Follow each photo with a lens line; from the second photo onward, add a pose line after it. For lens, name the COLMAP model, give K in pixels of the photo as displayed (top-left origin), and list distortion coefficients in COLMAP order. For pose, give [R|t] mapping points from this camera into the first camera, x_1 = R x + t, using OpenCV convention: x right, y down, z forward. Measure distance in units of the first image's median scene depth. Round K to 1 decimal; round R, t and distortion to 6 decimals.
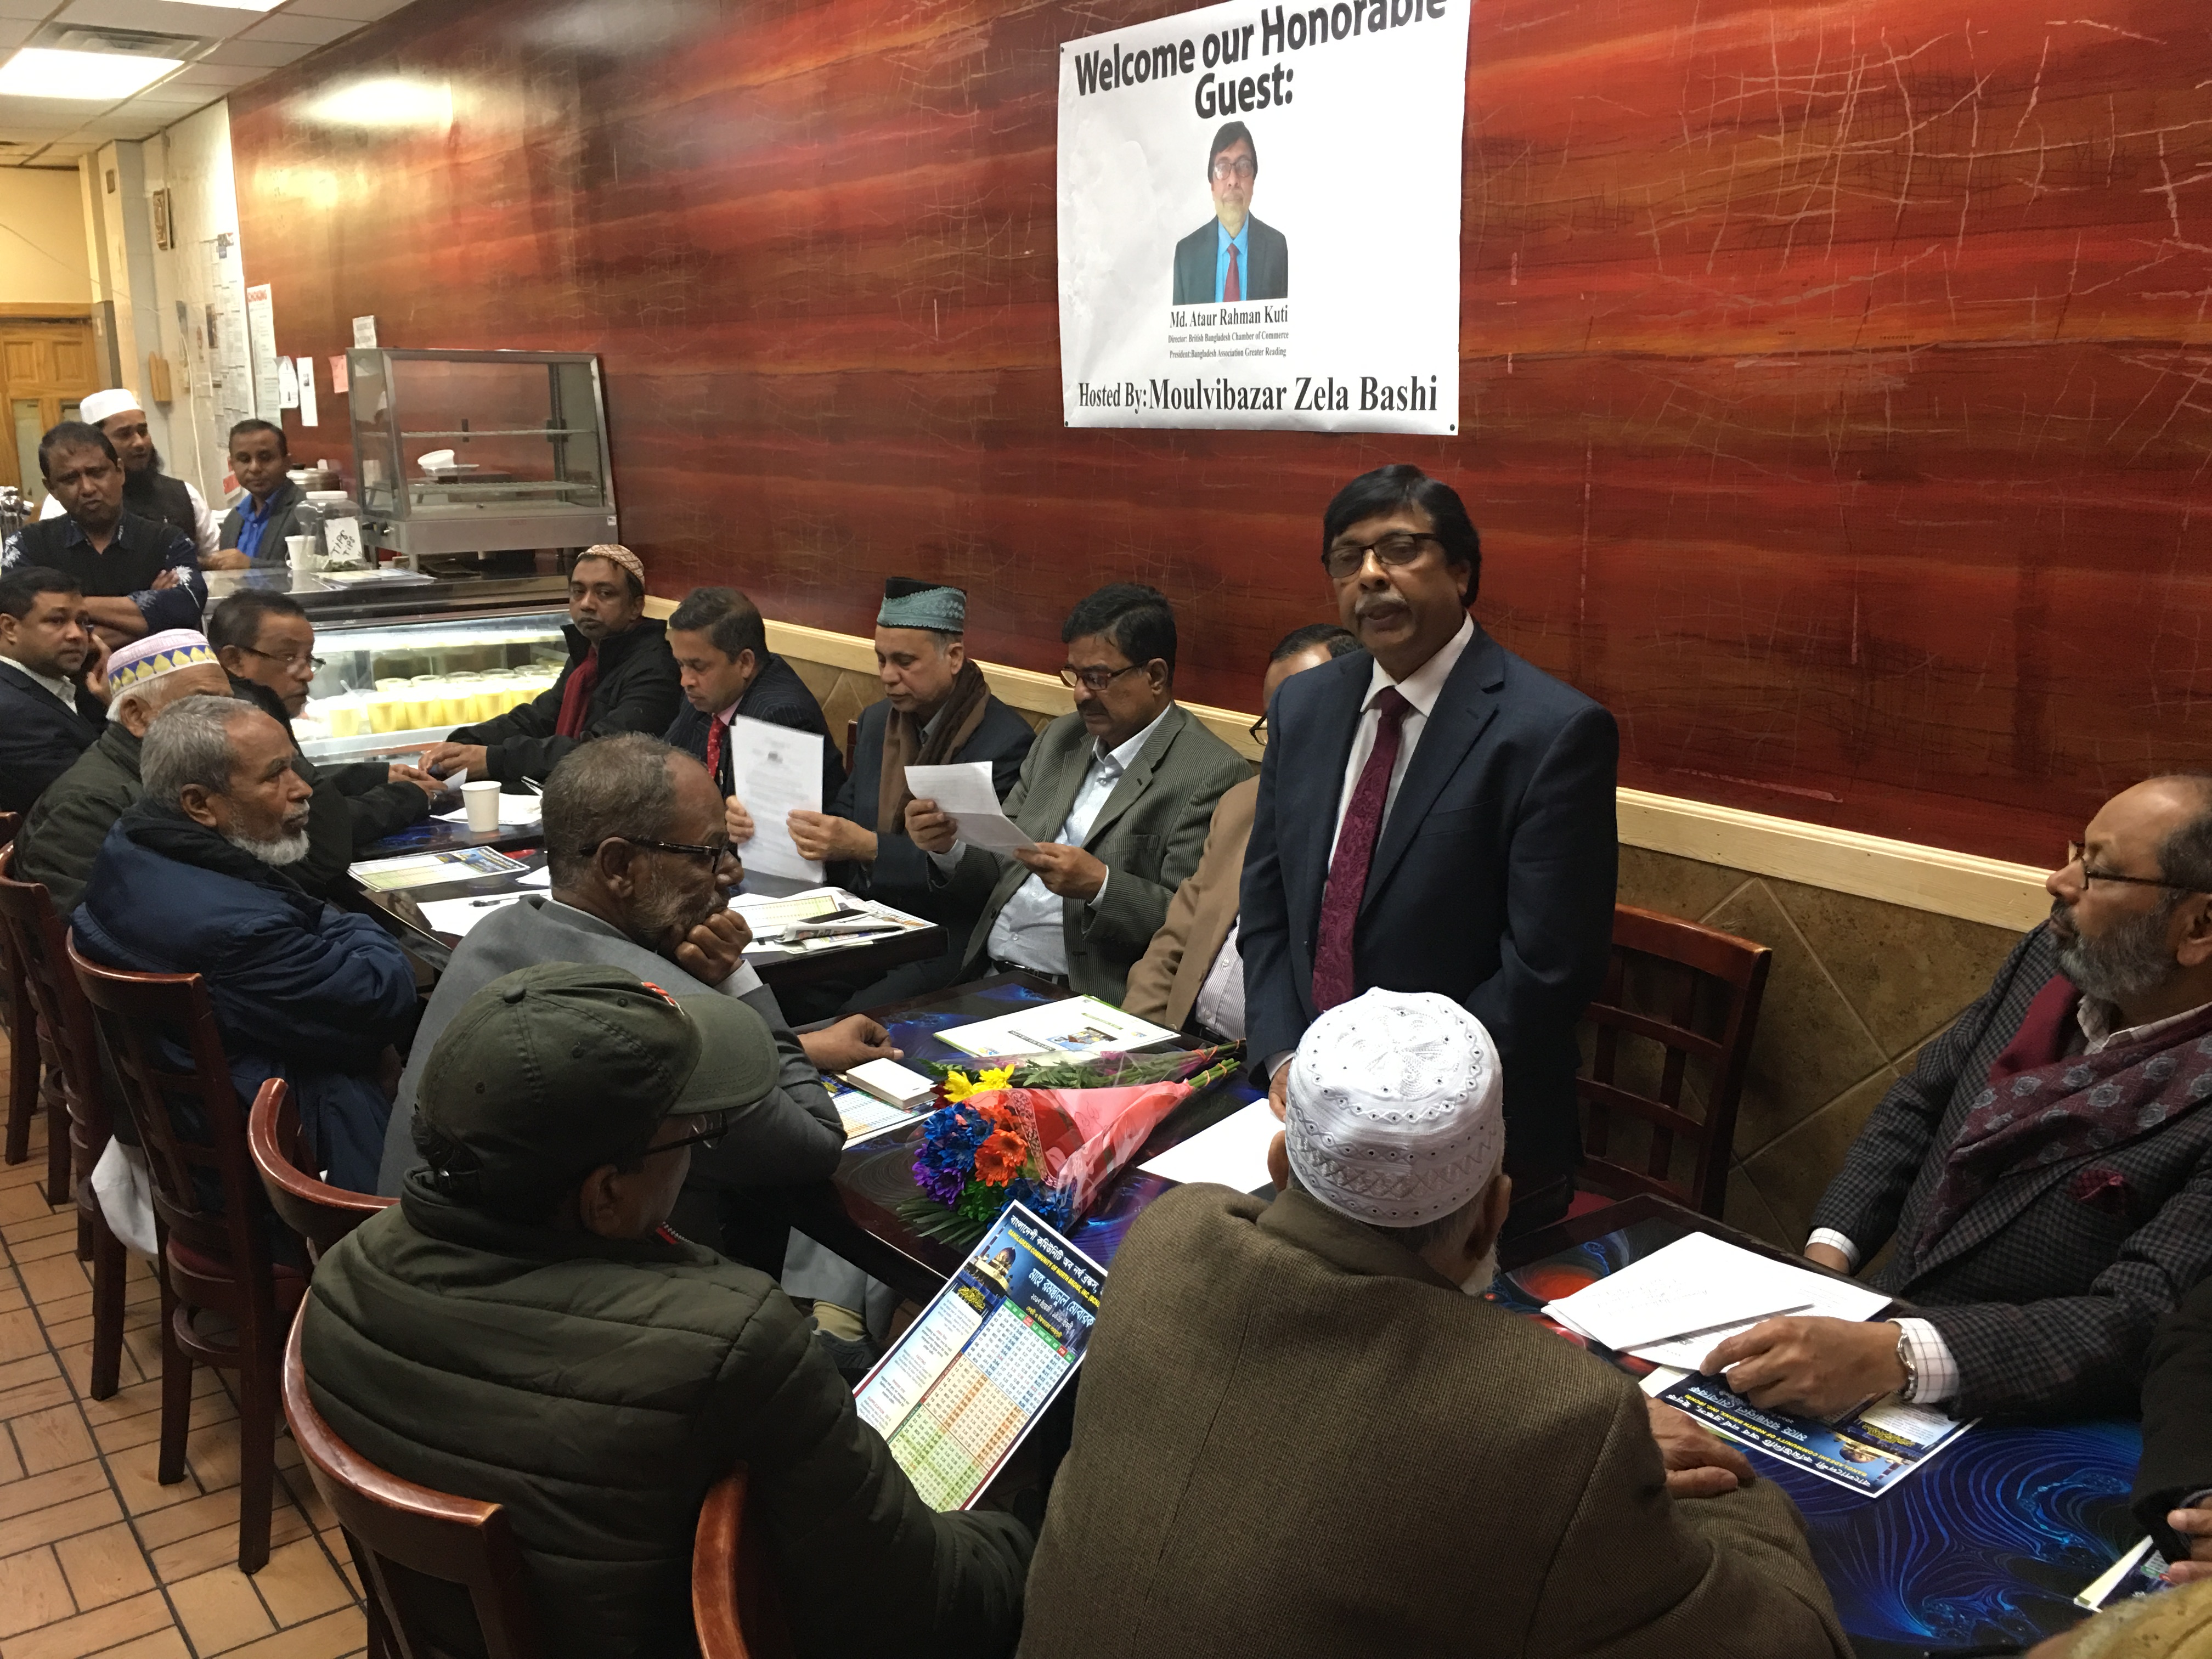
lens RADIAL K [[1906.6, 0, 1107.7], [0, 1906.6, 769.4], [0, 0, 1]] dist [0.096235, -0.126347]
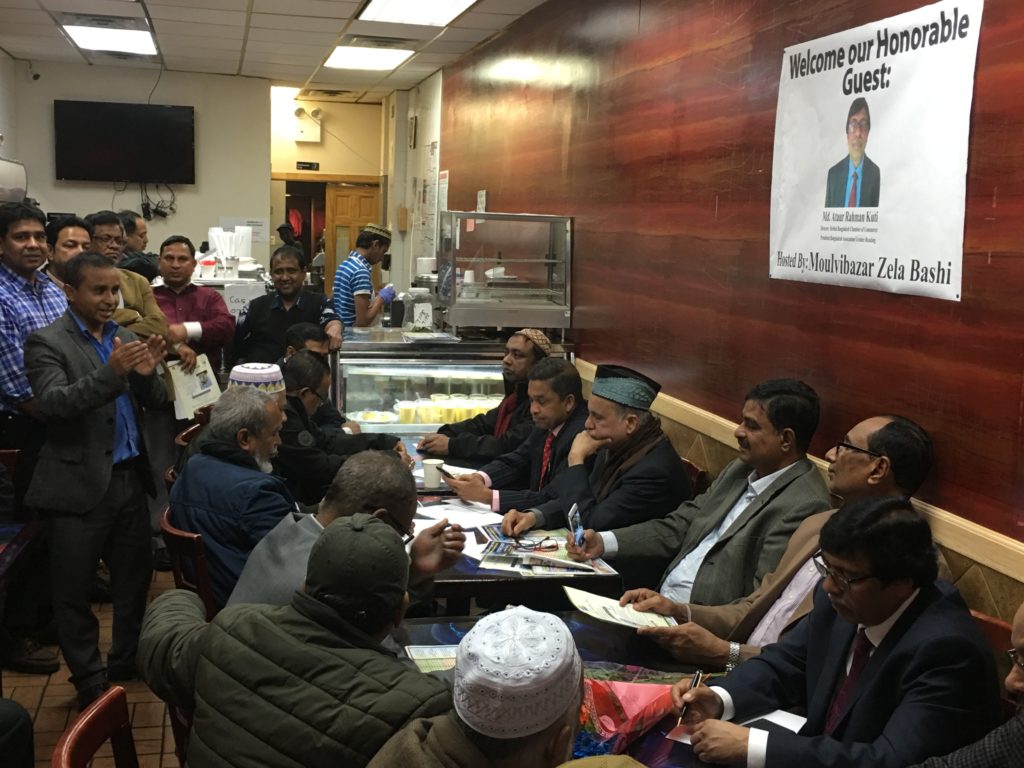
lens RADIAL K [[1257.3, 0, 480.5], [0, 1257.3, 346.9], [0, 0, 1]] dist [0.106451, 0.000000]
pose [[0.904986, 0.083113, -0.417243, 0.218040], [-0.125306, 0.989300, -0.074720, -0.013037], [0.406569, 0.119904, 0.905718, -0.053329]]
